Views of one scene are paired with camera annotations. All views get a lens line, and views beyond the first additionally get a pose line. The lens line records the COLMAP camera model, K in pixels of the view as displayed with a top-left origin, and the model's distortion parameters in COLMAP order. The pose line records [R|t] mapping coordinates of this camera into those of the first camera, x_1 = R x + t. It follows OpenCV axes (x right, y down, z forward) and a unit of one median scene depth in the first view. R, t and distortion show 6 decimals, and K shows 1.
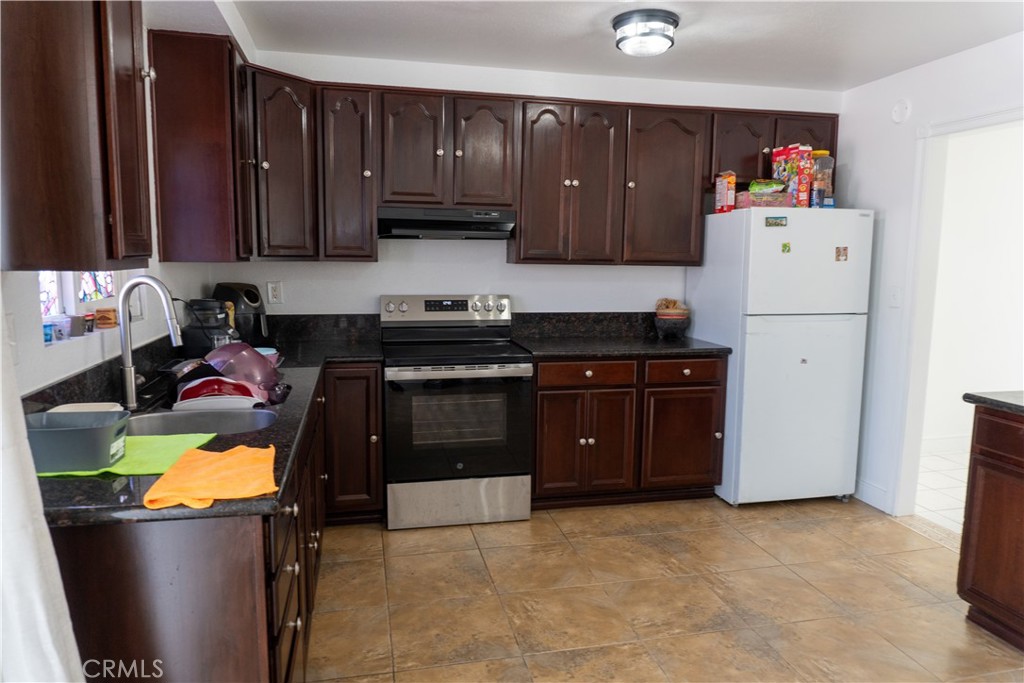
lens RADIAL K [[687.5, 0, 515.2], [0, 687.5, 341.4], [0, 0, 1]] dist [-0.011422, -0.002910]
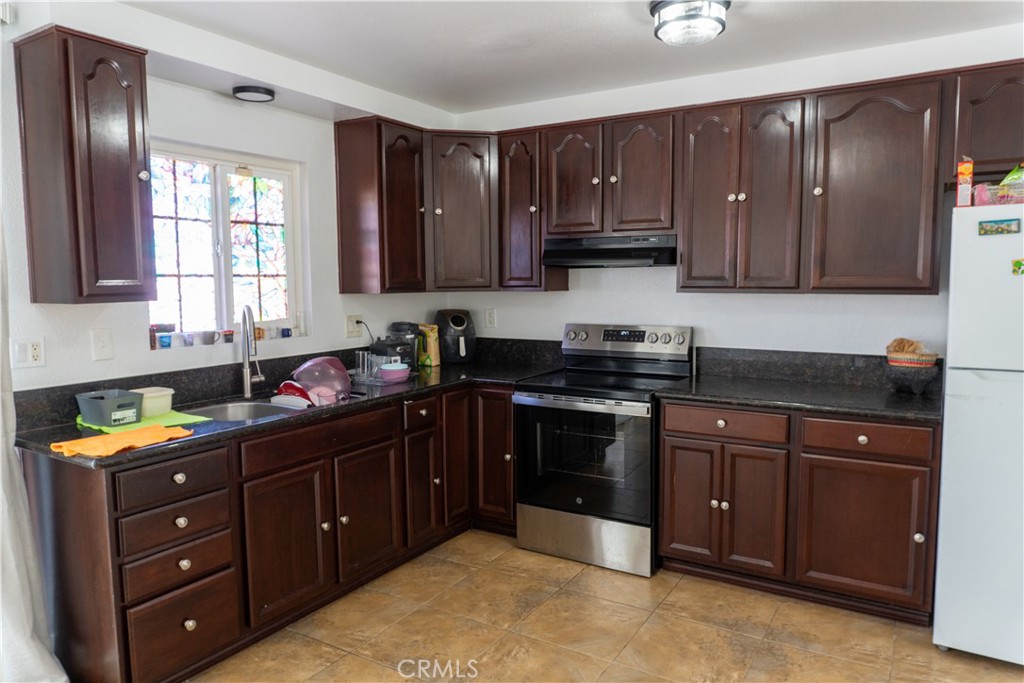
lens RADIAL K [[687.5, 0, 515.3], [0, 687.5, 339.4], [0, 0, 1]] dist [-0.011422, -0.002910]
pose [[0.712700, 0.043759, -0.700103, 0.503272], [-0.070025, 0.997505, -0.008936, -0.029986], [0.697965, 0.055393, 0.713986, 0.220207]]
